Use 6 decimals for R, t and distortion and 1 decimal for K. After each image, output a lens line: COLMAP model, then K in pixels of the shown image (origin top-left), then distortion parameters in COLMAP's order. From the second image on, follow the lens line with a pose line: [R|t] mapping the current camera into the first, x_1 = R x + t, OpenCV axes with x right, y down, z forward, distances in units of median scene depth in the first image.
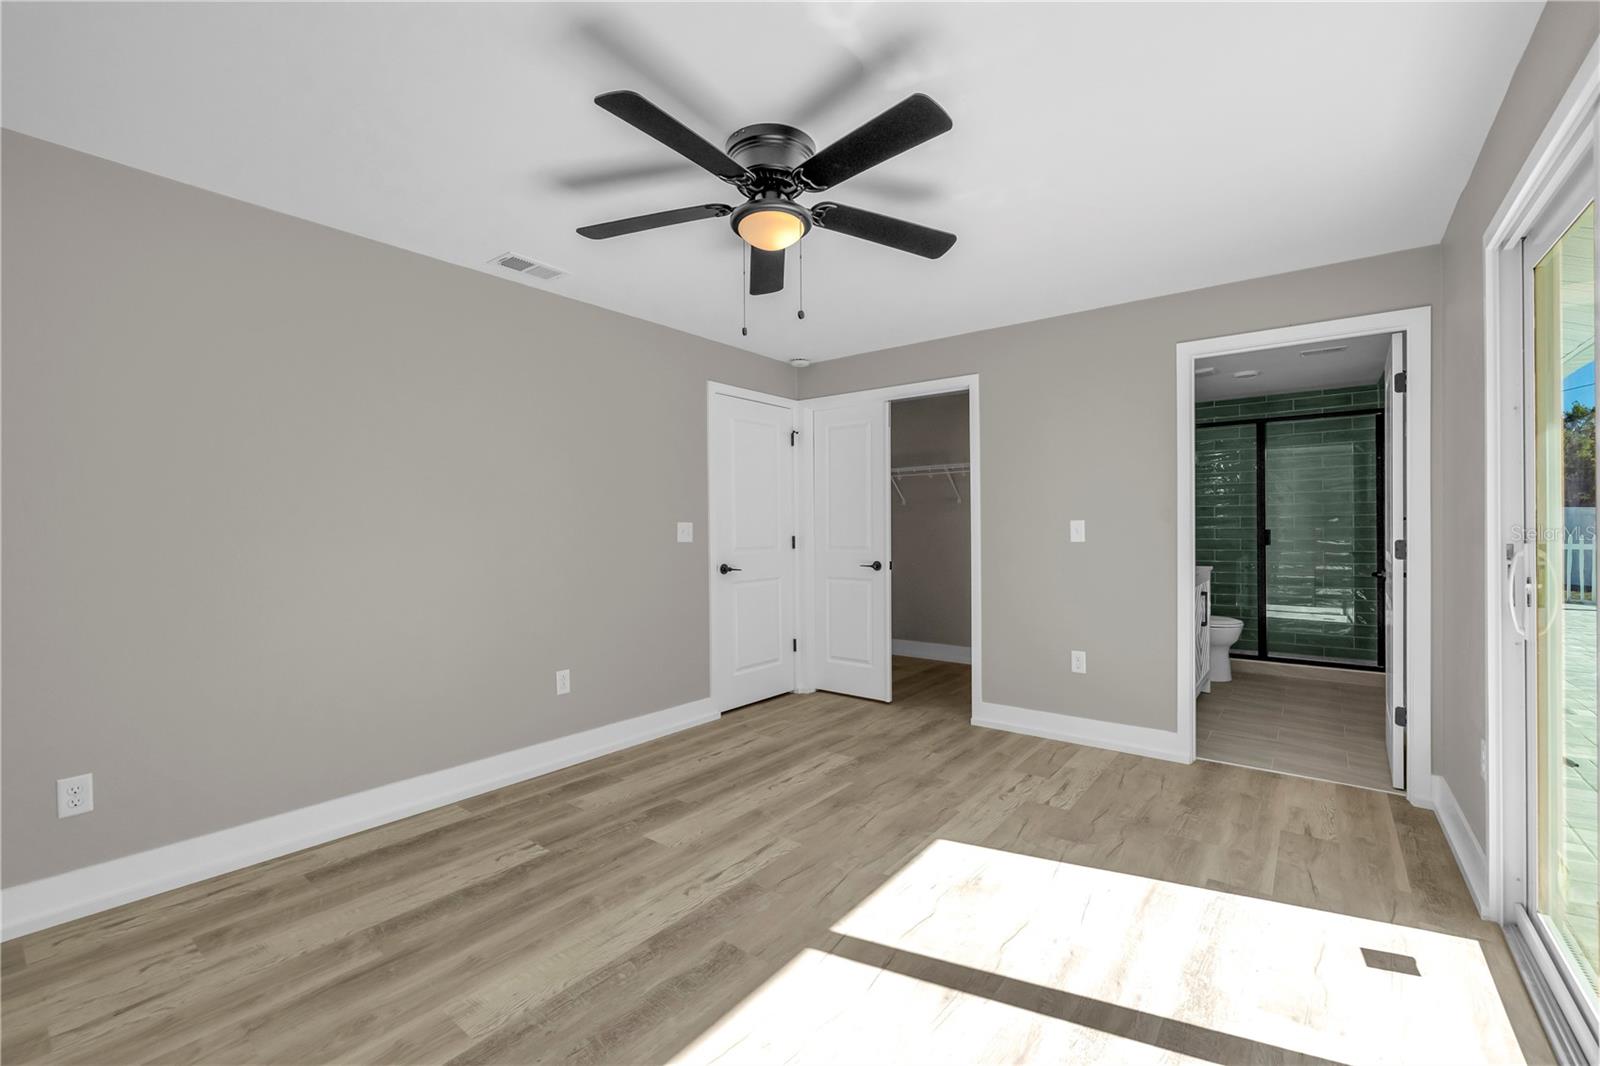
lens RADIAL K [[670.1, 0, 797.5], [0, 670.1, 527.3], [0, 0, 1]] dist [-0.000828, 0.000522]
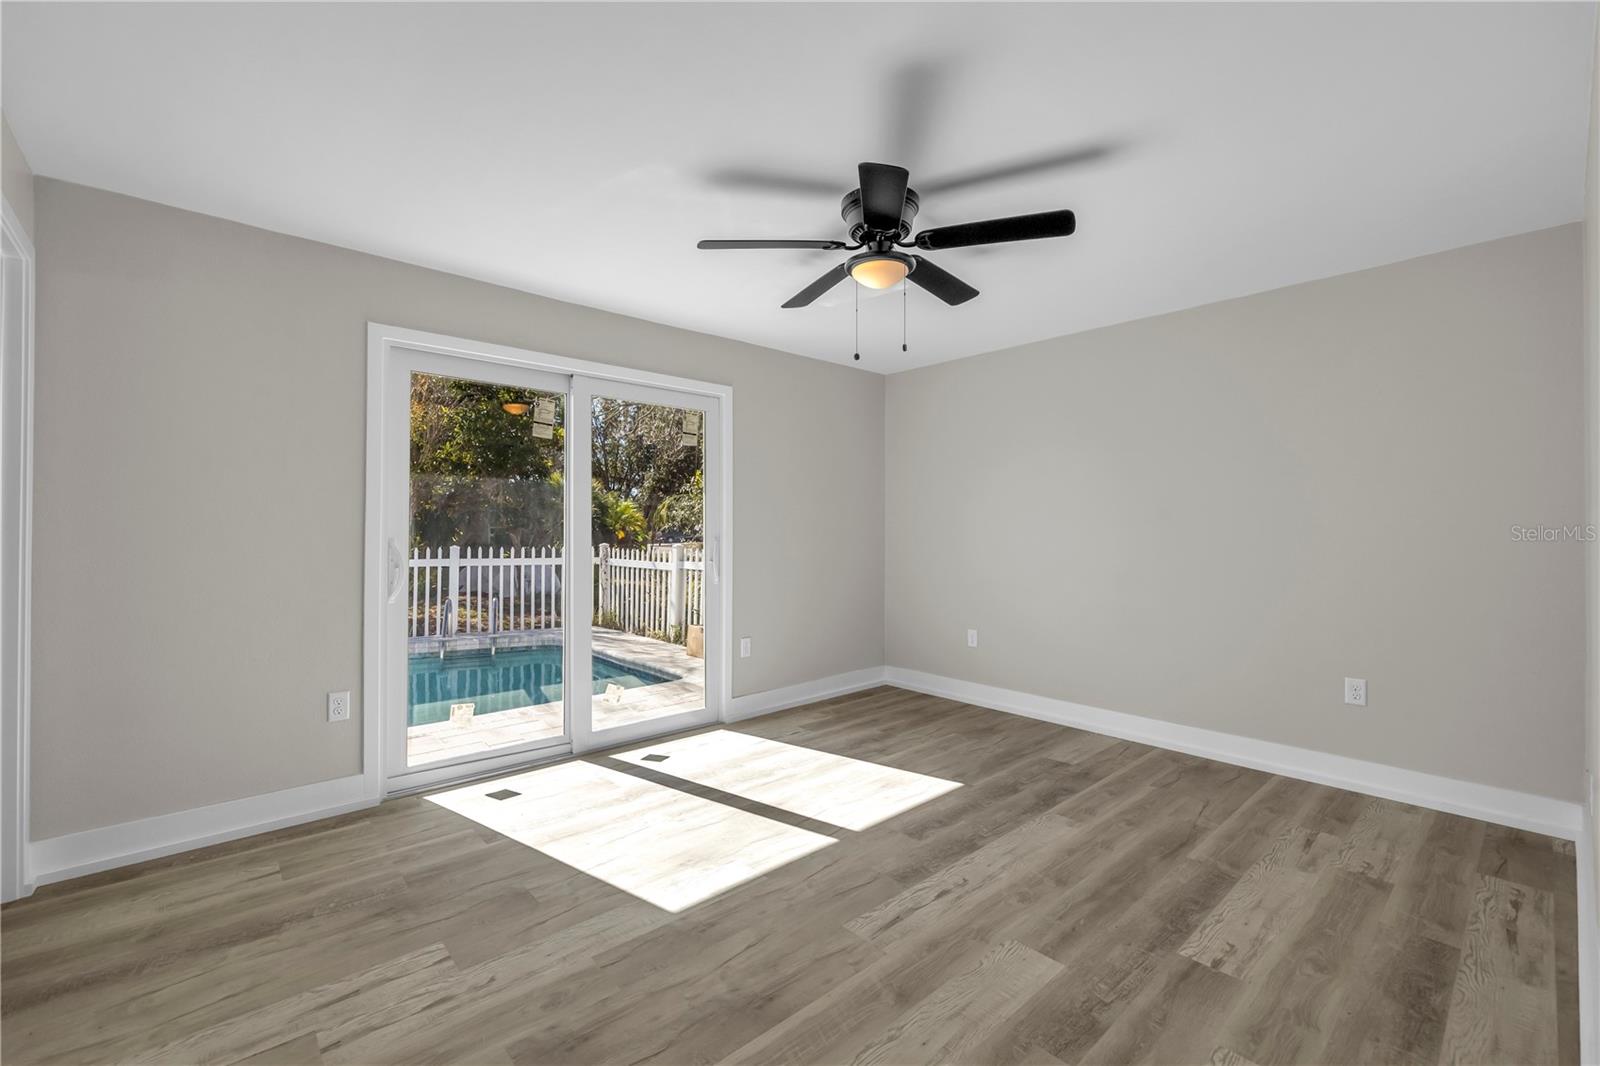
lens RADIAL K [[670.1, 0, 797.5], [0, 670.1, 527.3], [0, 0, 1]] dist [-0.000828, 0.000522]
pose [[-0.984117, 0.005158, 0.177447, -0.092326], [0.003406, 0.999942, -0.010176, 0.010869], [-0.177489, -0.009410, -0.984078, 1.968056]]
